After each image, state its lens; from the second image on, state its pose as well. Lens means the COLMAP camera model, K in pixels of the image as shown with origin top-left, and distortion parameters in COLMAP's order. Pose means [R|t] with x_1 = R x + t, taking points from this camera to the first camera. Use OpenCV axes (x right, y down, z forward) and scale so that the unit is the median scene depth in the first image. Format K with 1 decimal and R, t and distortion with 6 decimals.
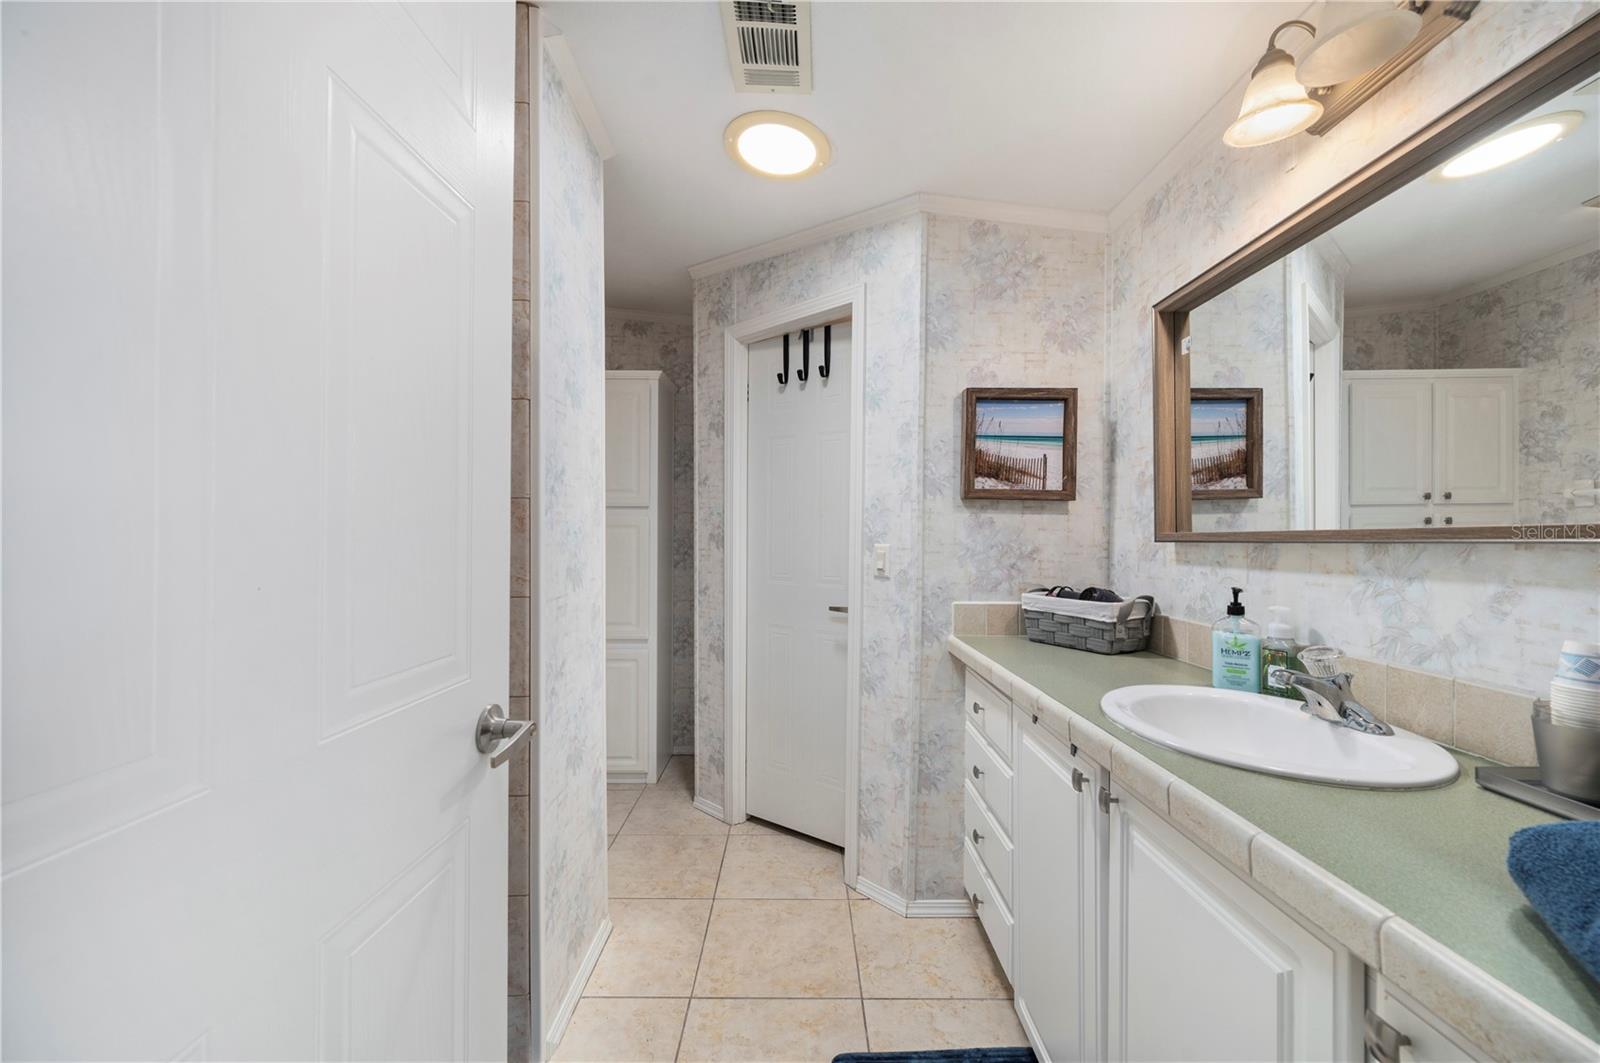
lens RADIAL K [[651.4, 0, 796.2], [0, 651.4, 537.6], [0, 0, 1]] dist [-0.000947, 0.000022]
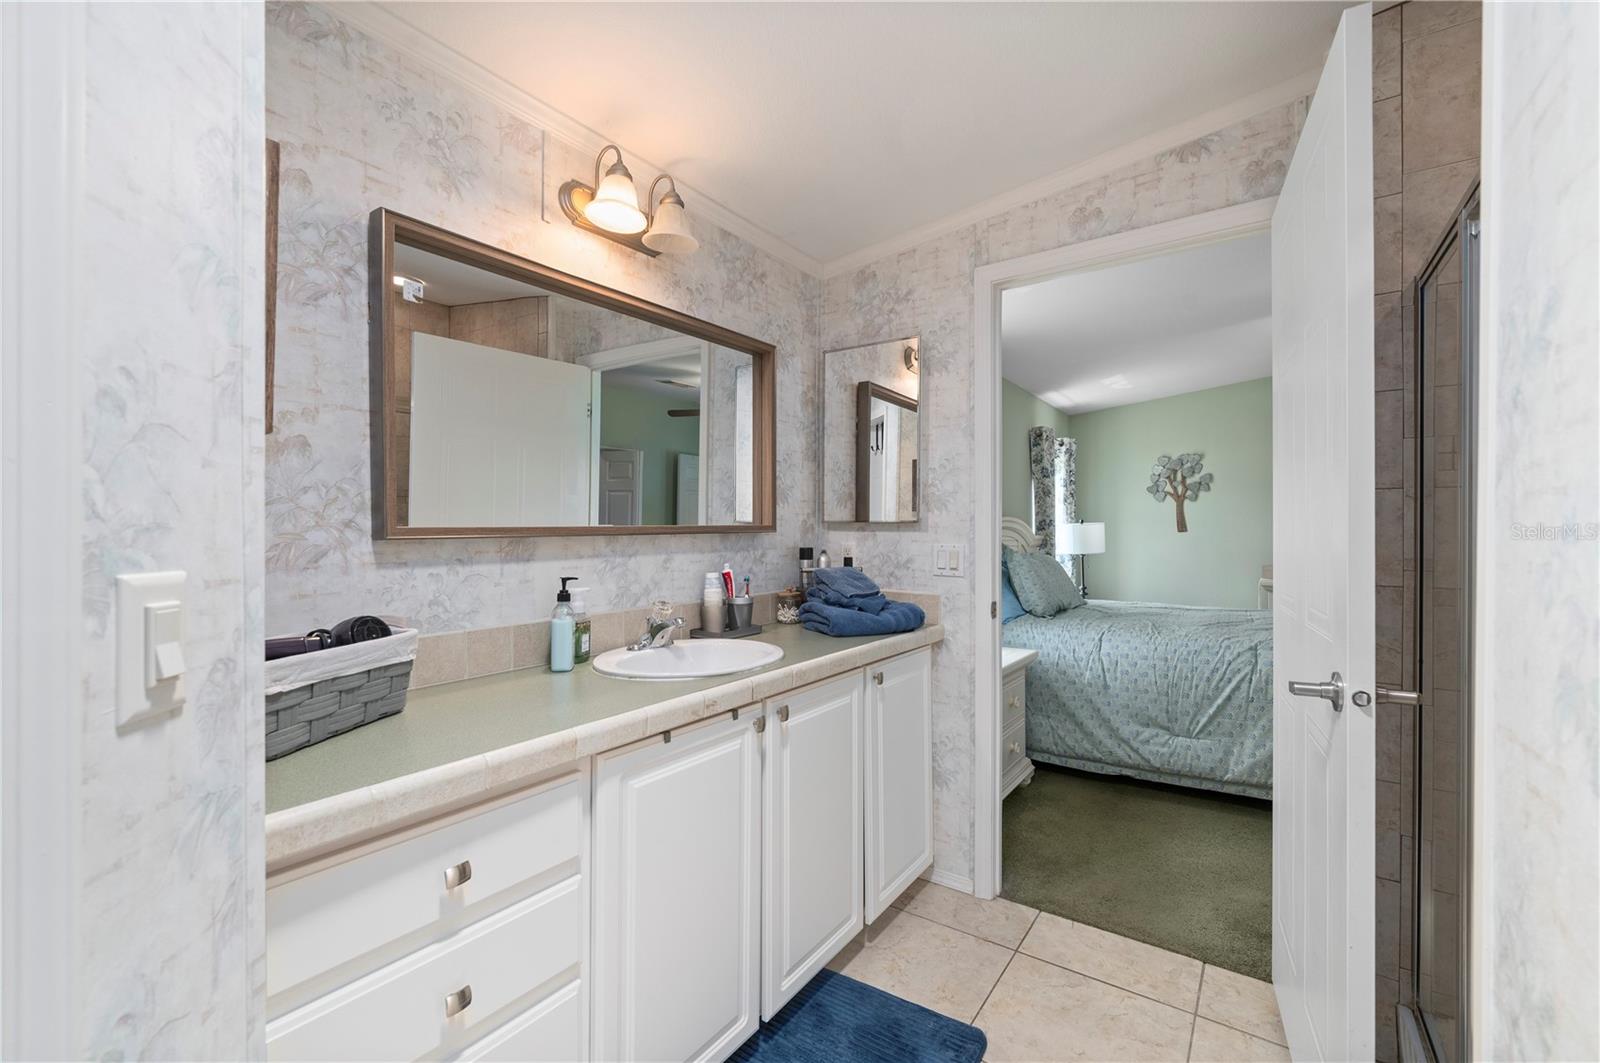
lens RADIAL K [[655.1, 0, 800.0], [0, 655.1, 531.5], [0, 0, 1]] dist [0.000312, 0.000172]
pose [[-0.820516, -0.003085, 0.571616, -0.303615], [0.000640, 0.999980, 0.006315, -0.008128], [-0.571624, 0.005548, -0.820497, 1.706555]]
